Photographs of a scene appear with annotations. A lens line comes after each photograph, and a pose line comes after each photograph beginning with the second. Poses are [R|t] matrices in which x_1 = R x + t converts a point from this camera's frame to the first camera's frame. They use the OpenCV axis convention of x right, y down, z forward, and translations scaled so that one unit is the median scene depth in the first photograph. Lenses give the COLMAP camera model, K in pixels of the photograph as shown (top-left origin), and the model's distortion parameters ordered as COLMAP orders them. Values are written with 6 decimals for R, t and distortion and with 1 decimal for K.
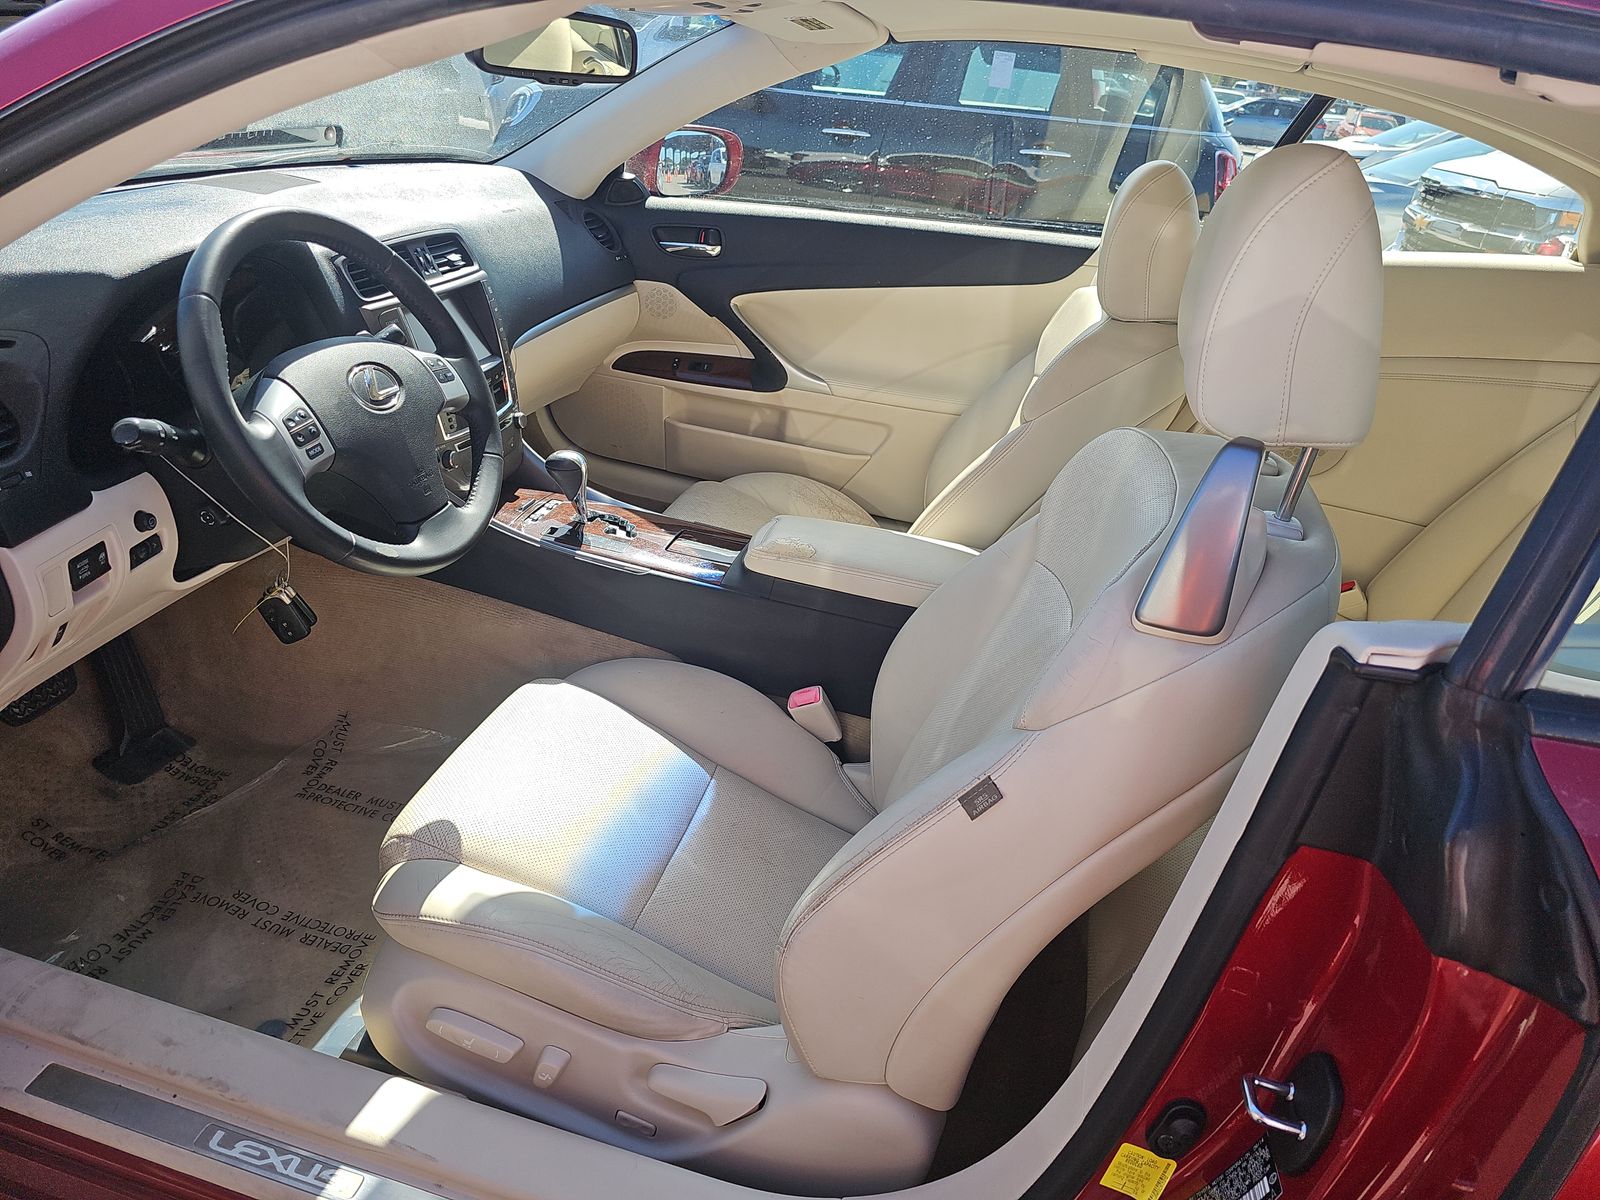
lens RADIAL K [[1069.4, 0, 797.0], [0, 1069.4, 599.7], [0, 0, 1]] dist [-0.004540, -0.025323]
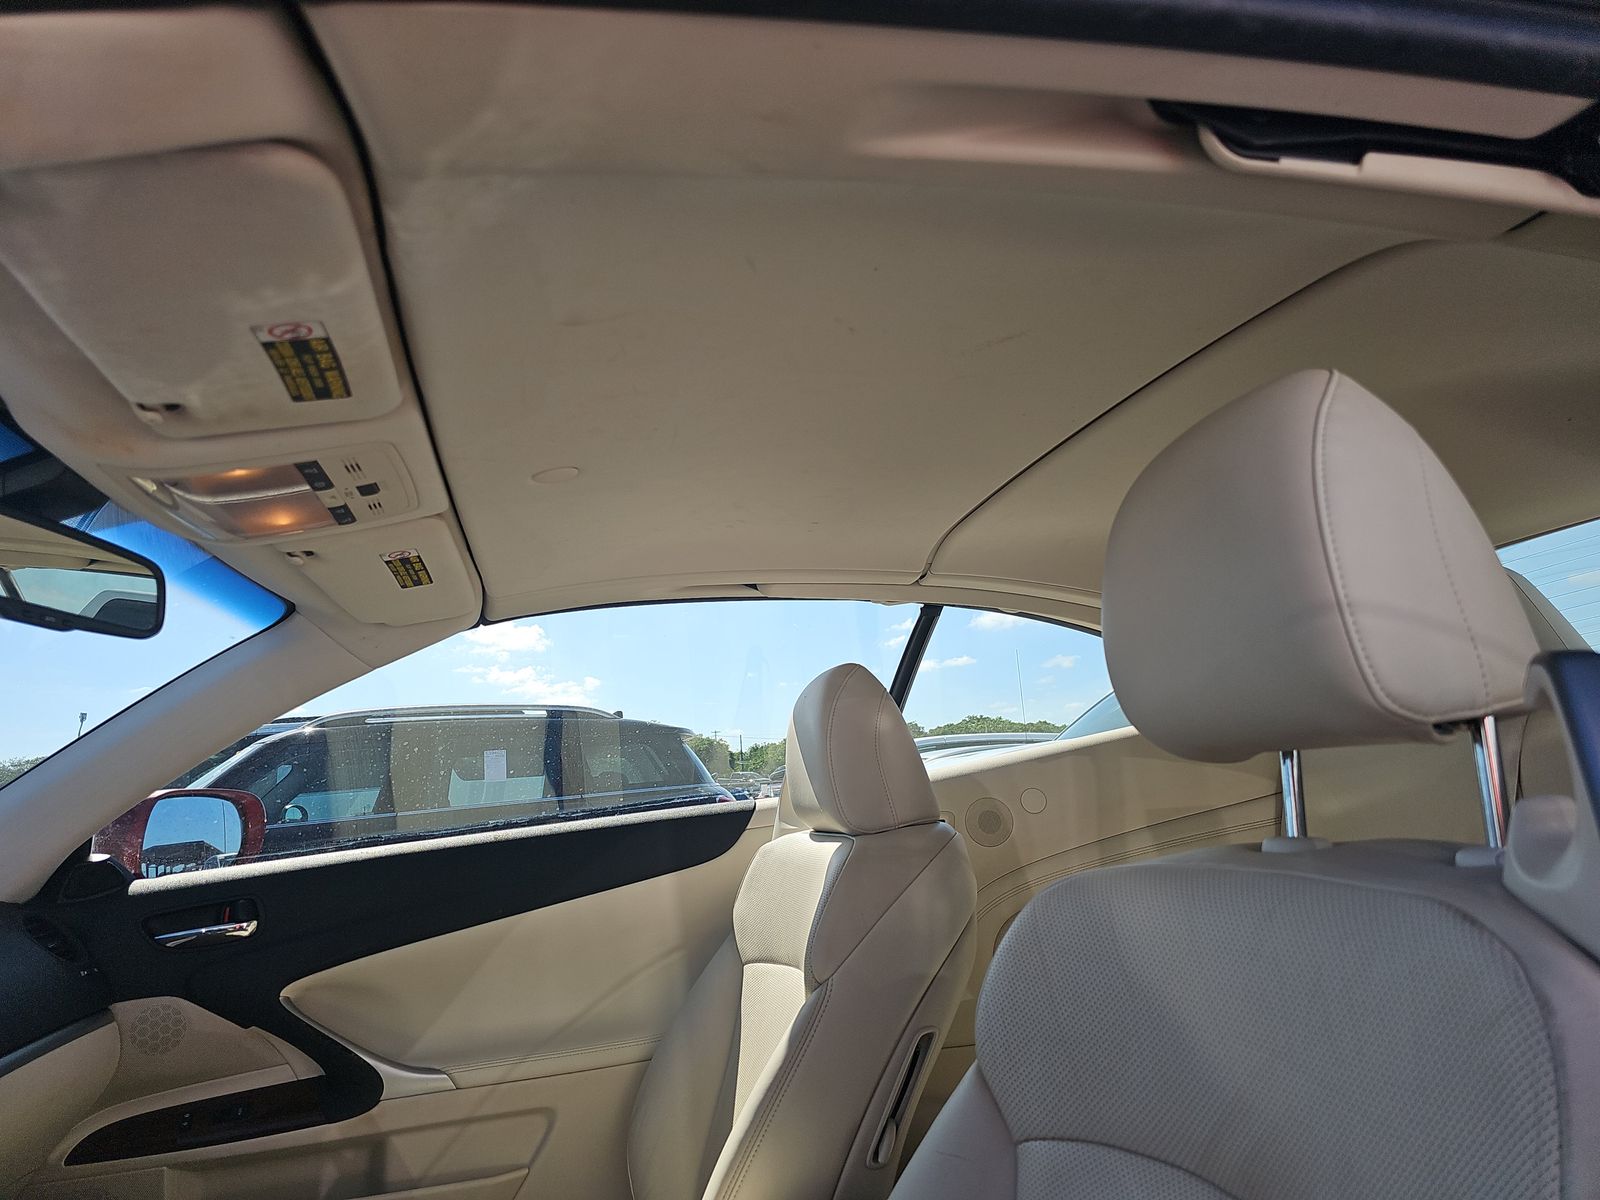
lens RADIAL K [[1069.4, 0, 804.9], [0, 1069.4, 603.7], [0, 0, 1]] dist [-0.004540, -0.025323]
pose [[0.858592, -0.073230, 0.507403, -0.099878], [0.370242, 0.773166, -0.514912, 0.002693], [-0.354600, 0.629961, 0.690947, 0.250298]]
